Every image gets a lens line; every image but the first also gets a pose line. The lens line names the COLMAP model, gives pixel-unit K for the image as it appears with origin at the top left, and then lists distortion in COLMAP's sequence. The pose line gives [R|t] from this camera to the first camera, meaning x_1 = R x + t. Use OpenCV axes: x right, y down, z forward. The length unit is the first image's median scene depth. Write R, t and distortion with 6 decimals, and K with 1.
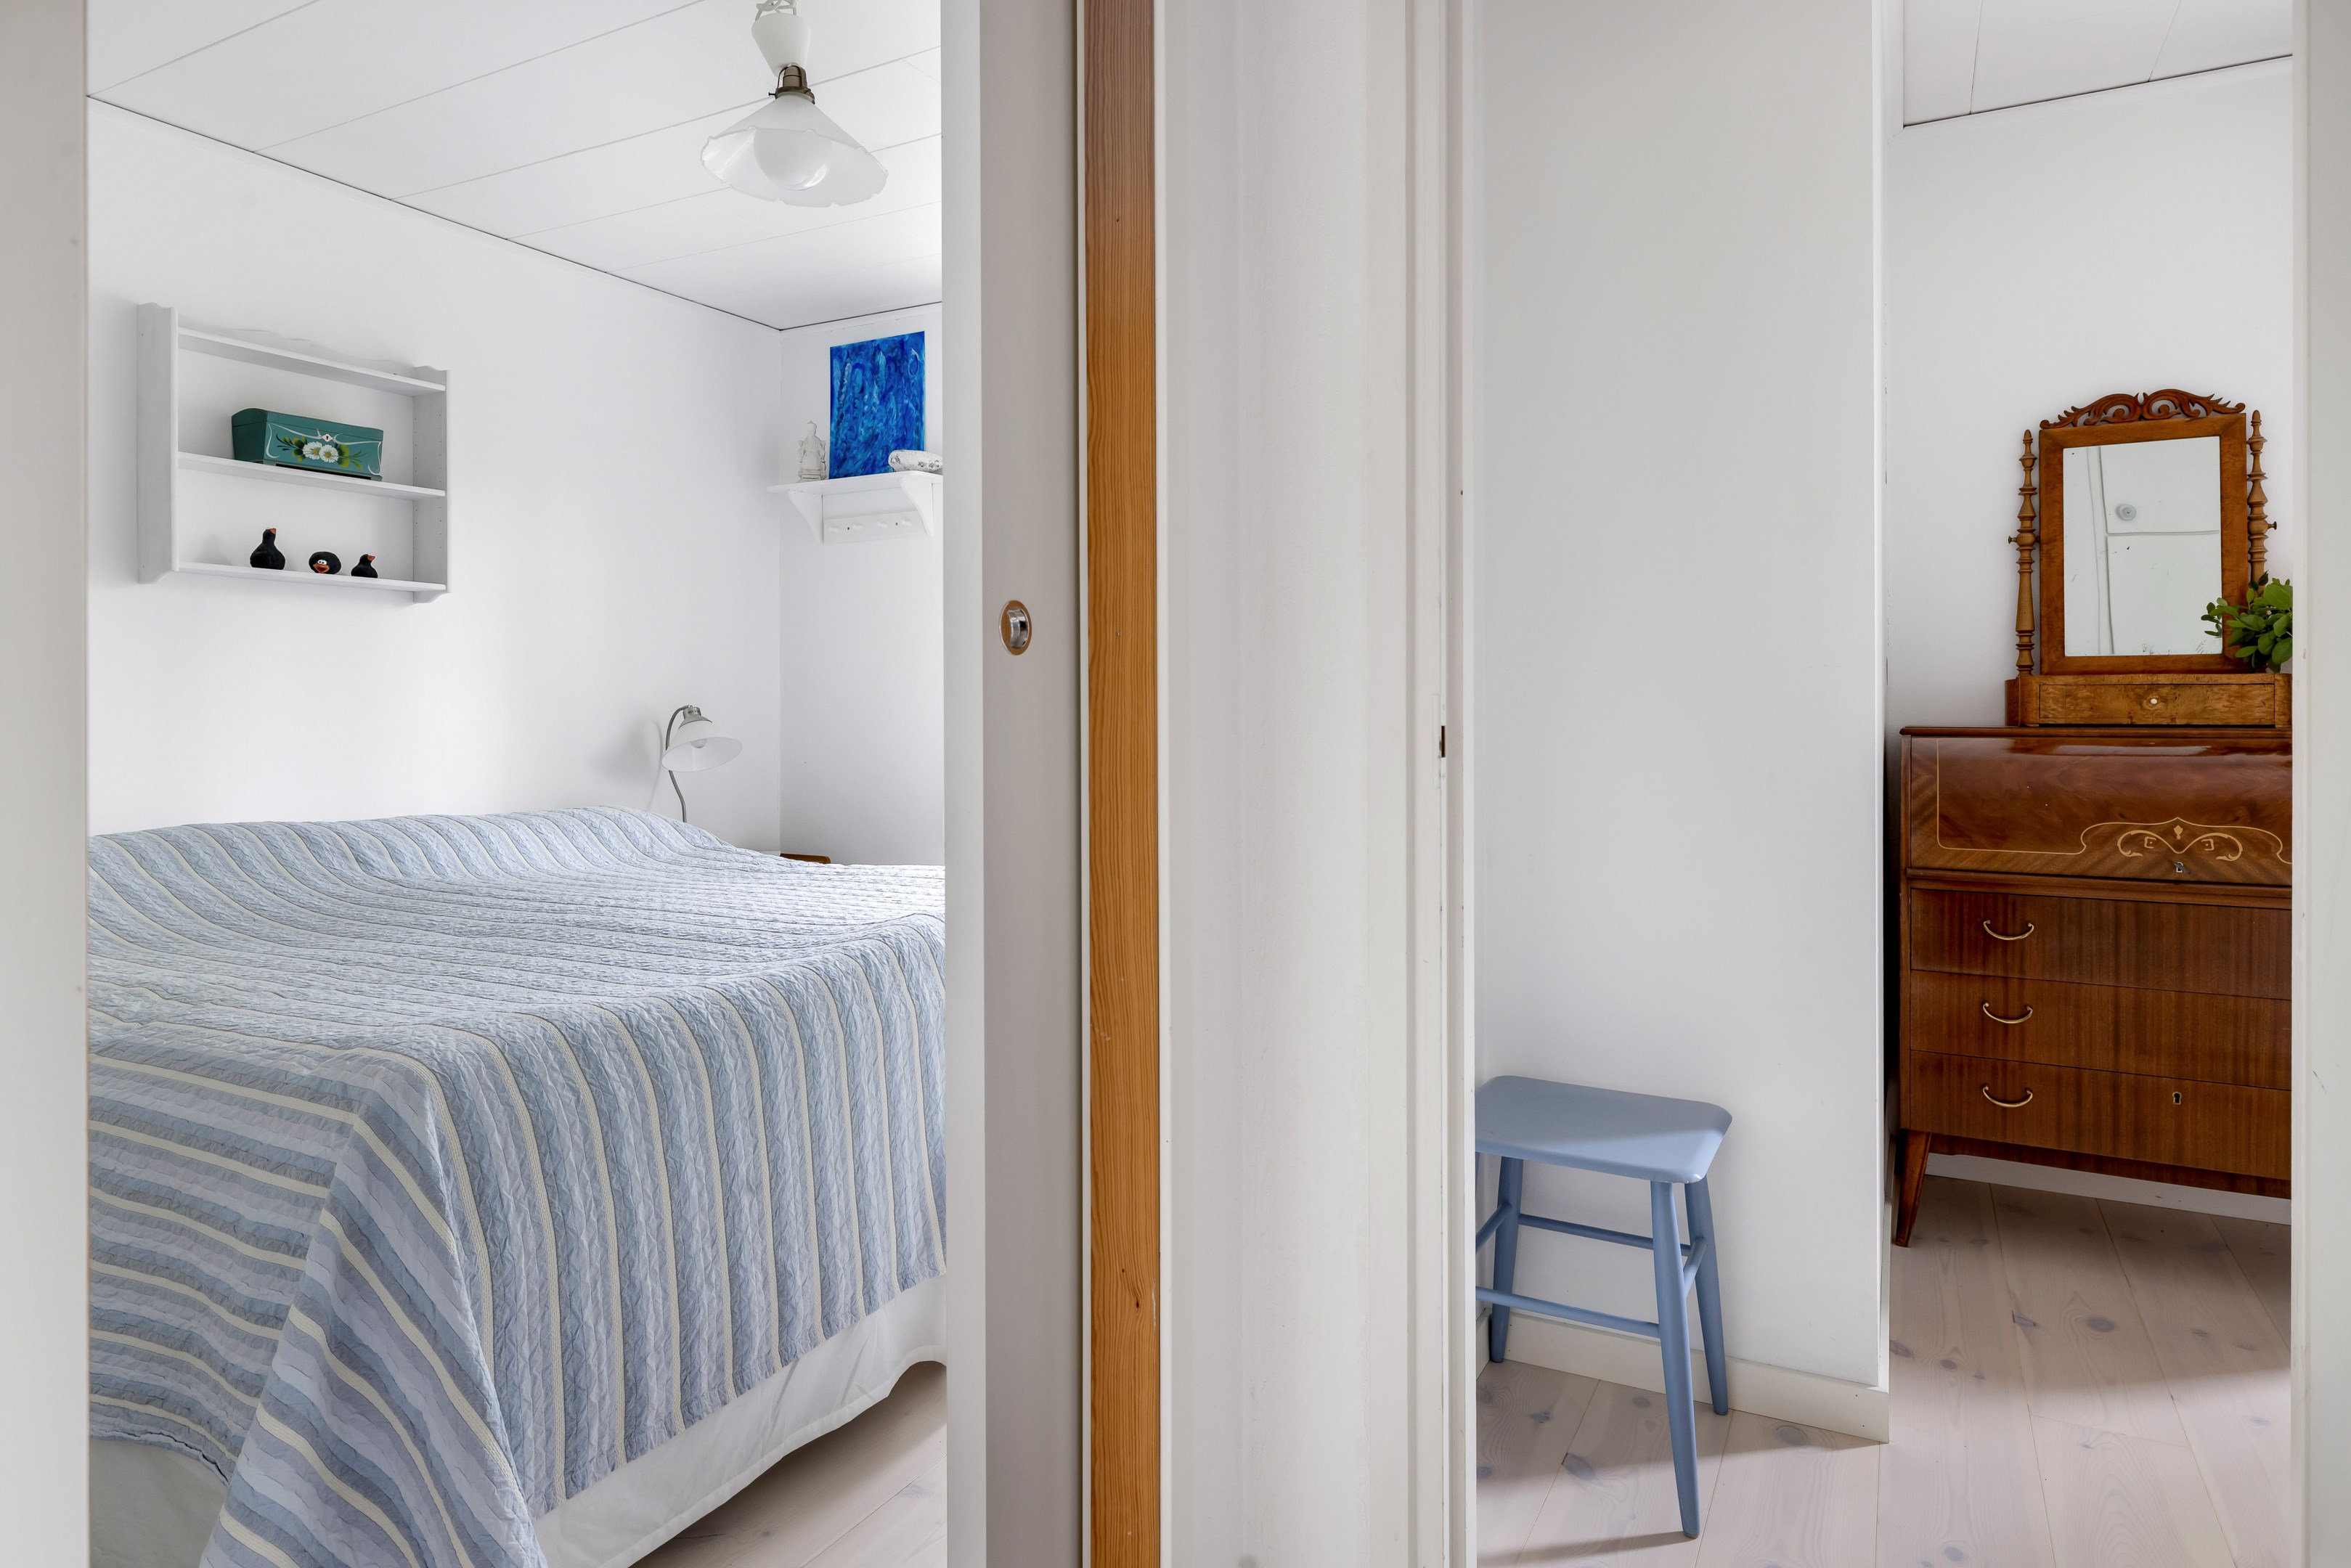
lens RADIAL K [[1349.6, 0, 1183.8], [0, 1349.6, 725.7], [0, 0, 1]] dist [0.000380, 0.000728]
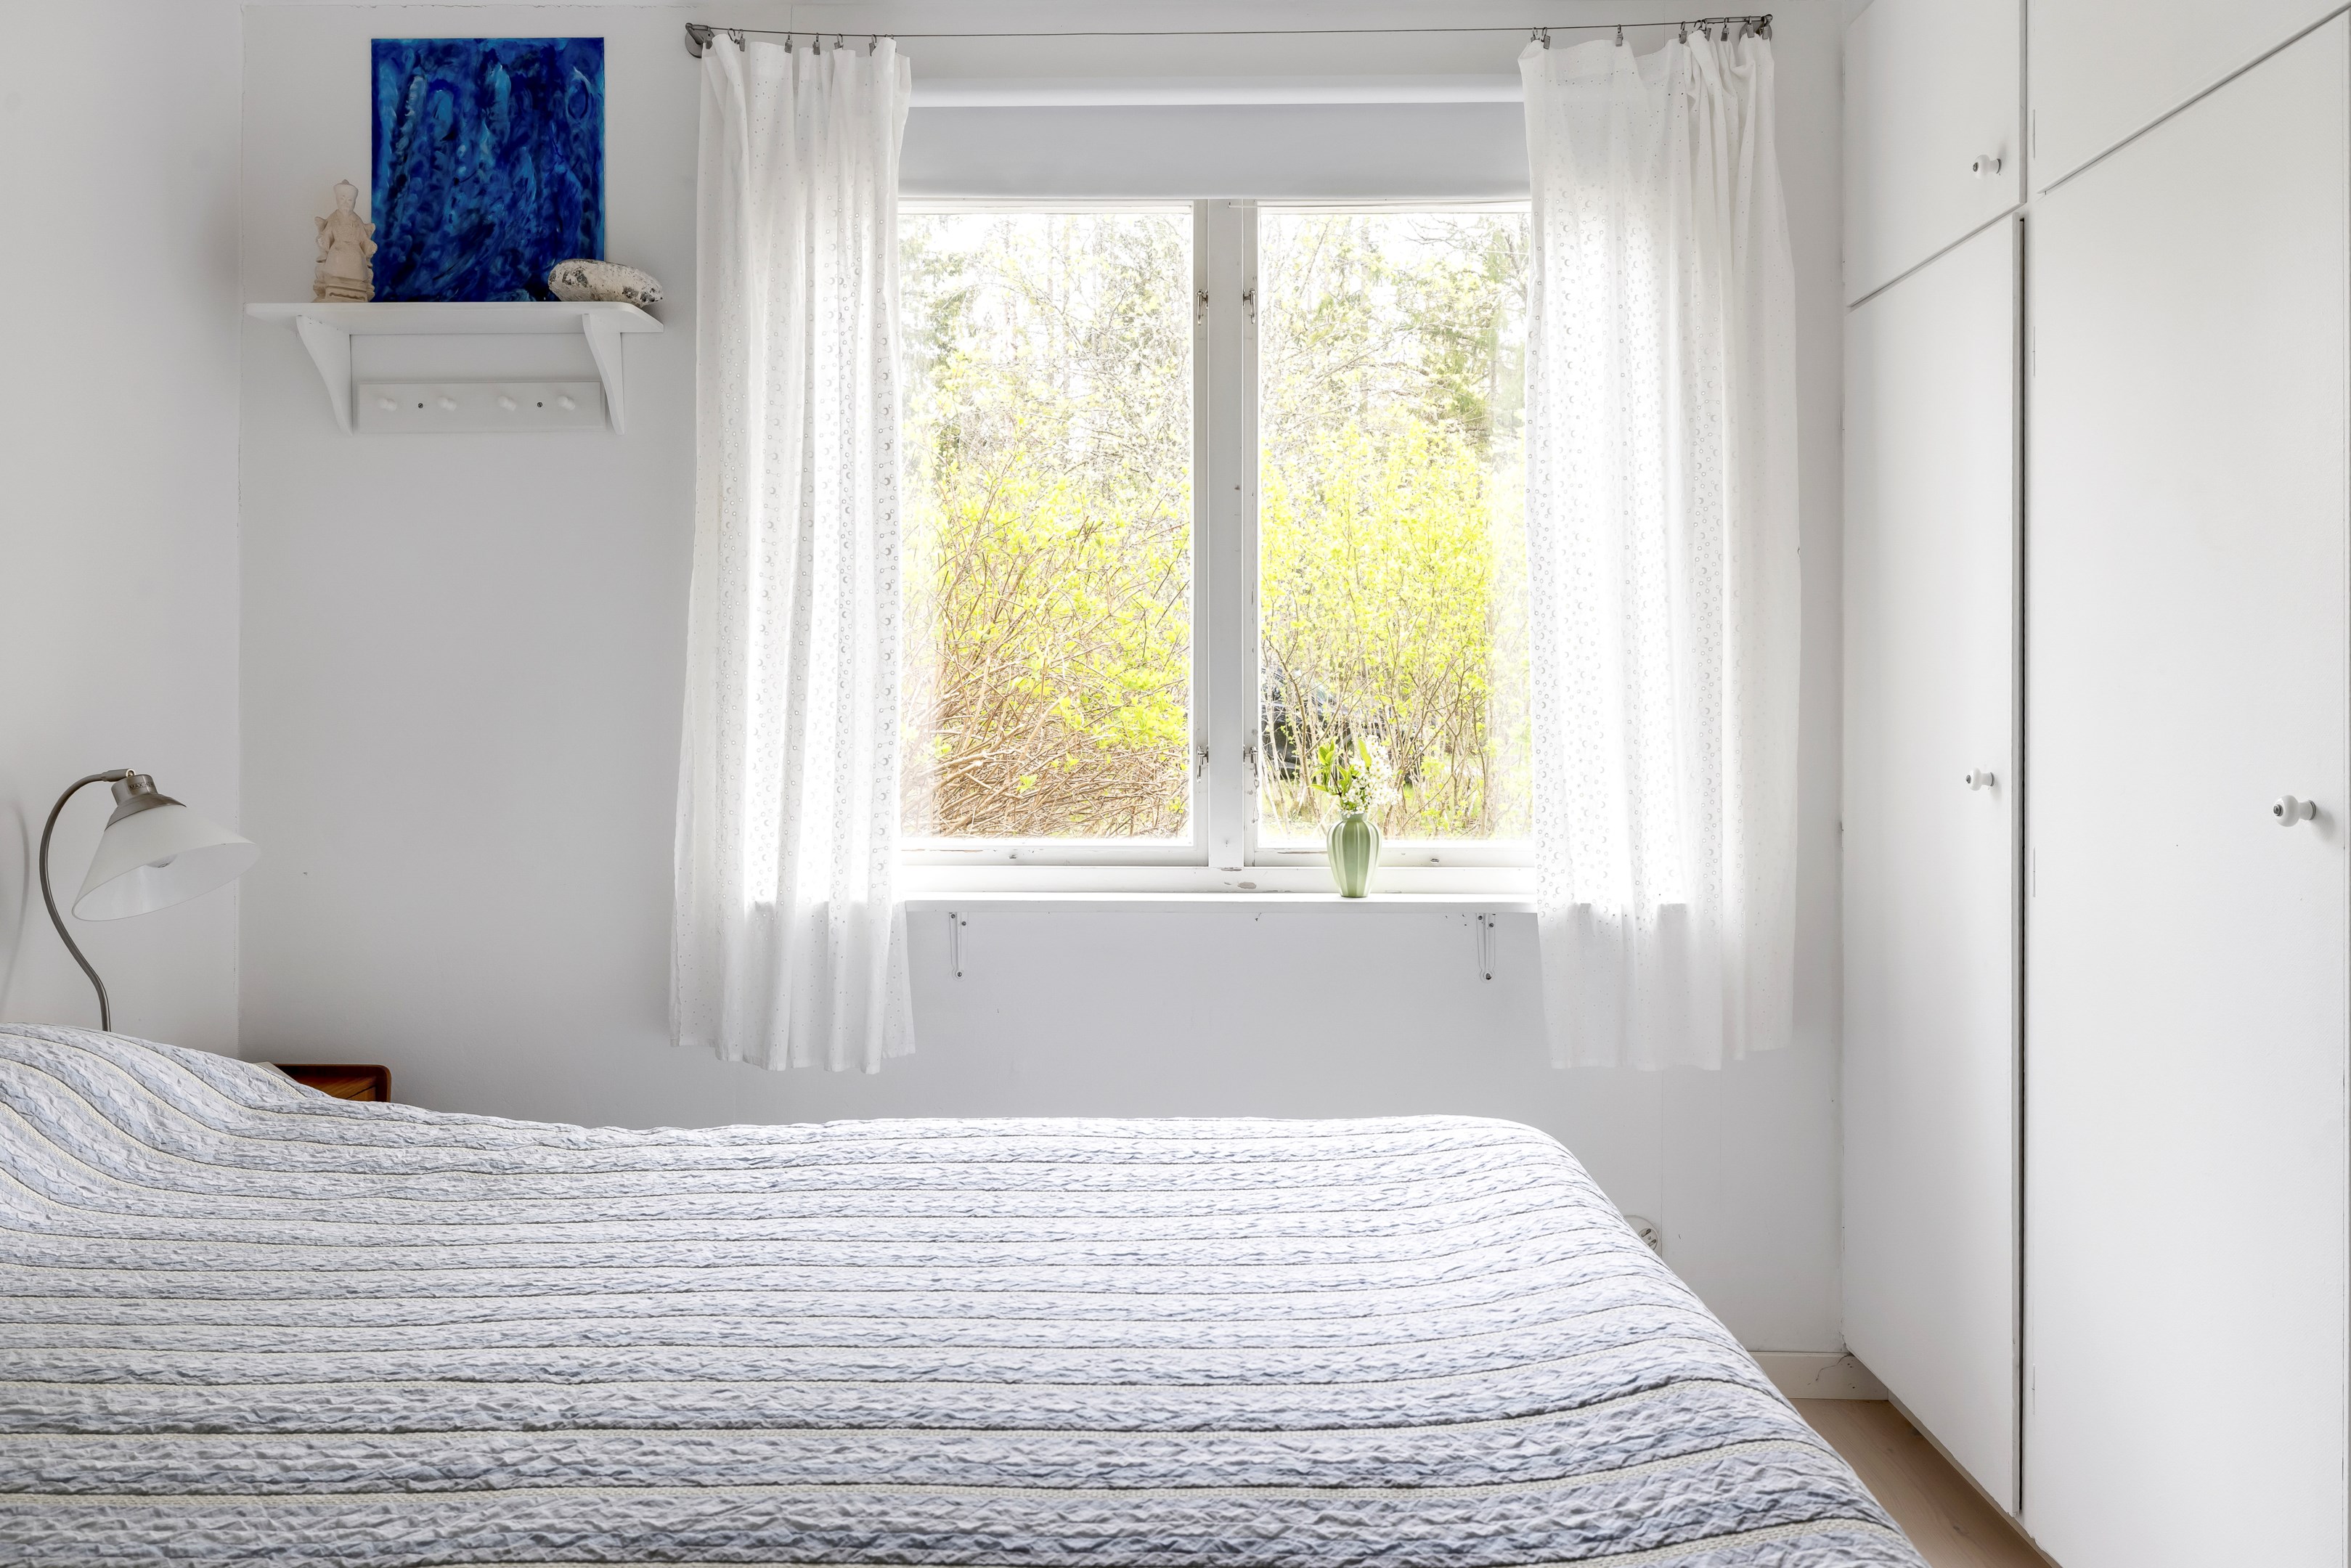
lens RADIAL K [[1678.0, 0, 1179.7], [0, 1678.0, 710.5], [0, 0, 1]] dist [-0.002755, 0.000488]
pose [[0.882499, -0.003184, 0.470303, -0.398916], [0.006773, 0.999959, -0.005939, -0.037362], [-0.470265, 0.008426, 0.882485, 0.434880]]
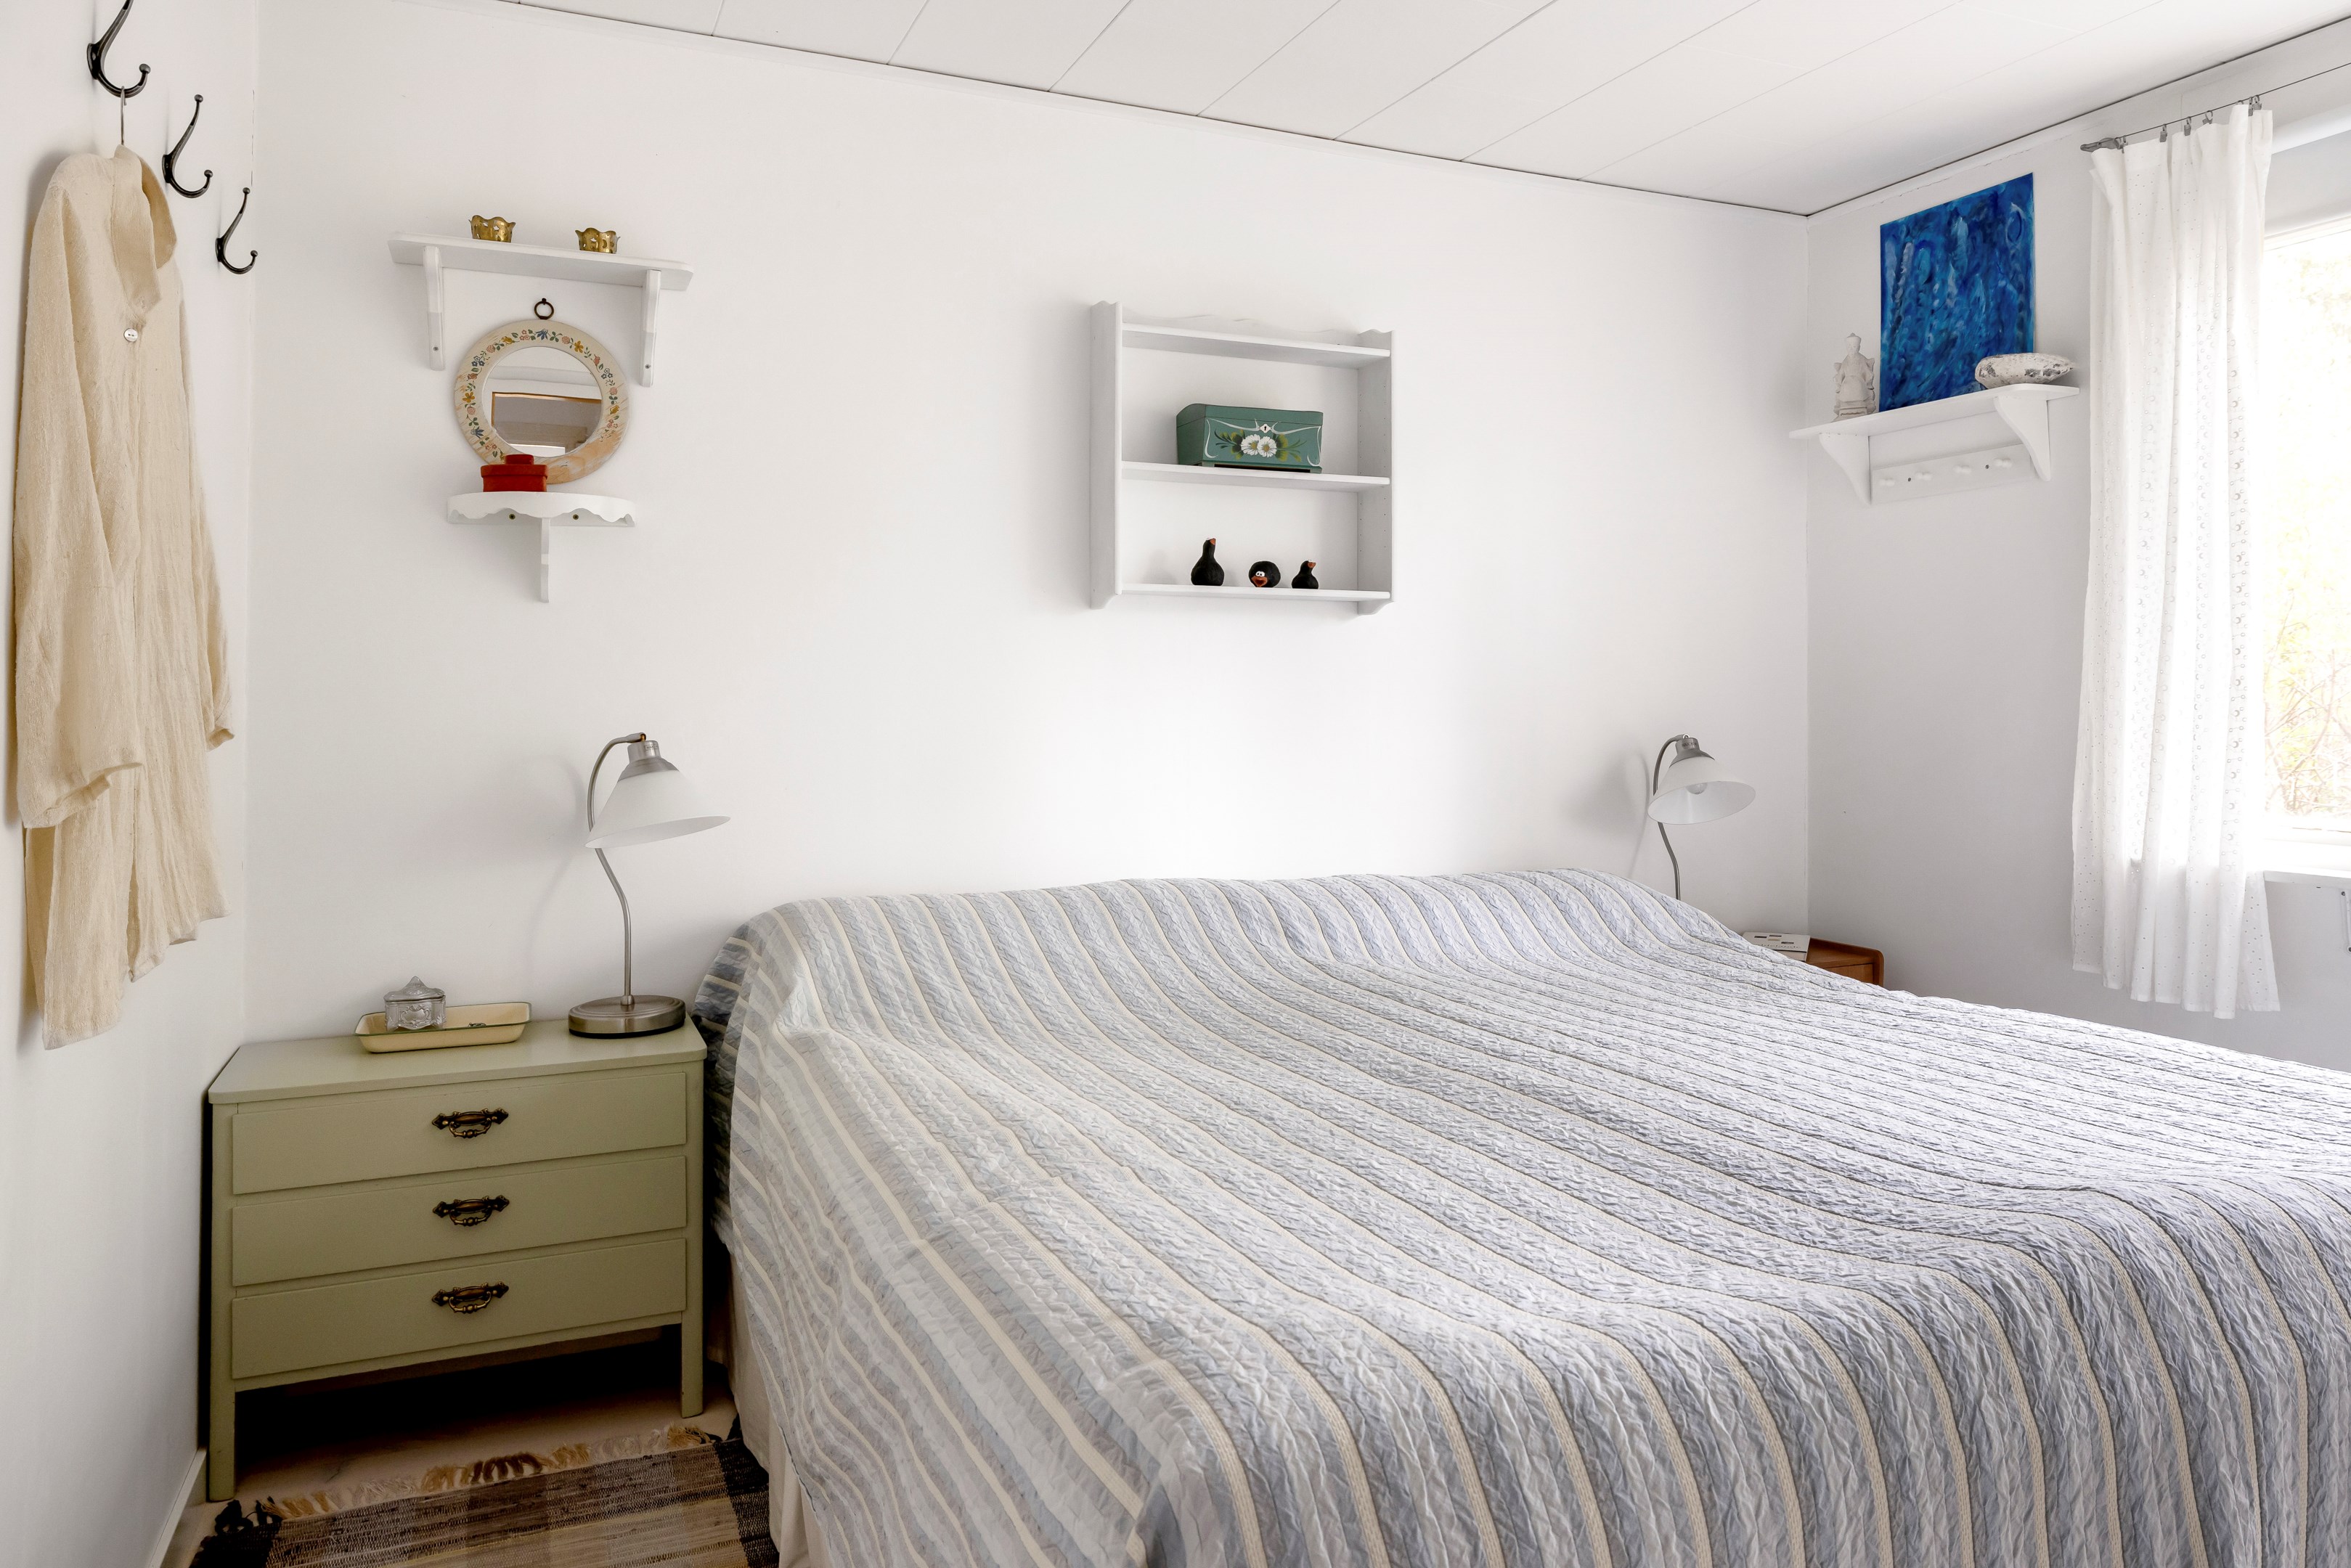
lens RADIAL K [[1557.1, 0, 1188.2], [0, 1557.1, 683.7], [0, 0, 1]] dist [-0.003307, 0.000389]
pose [[0.788677, -0.006926, -0.614768, -0.067559], [-0.005706, 0.999811, -0.018584, -0.032808], [0.614781, 0.018165, 0.788489, 0.193583]]
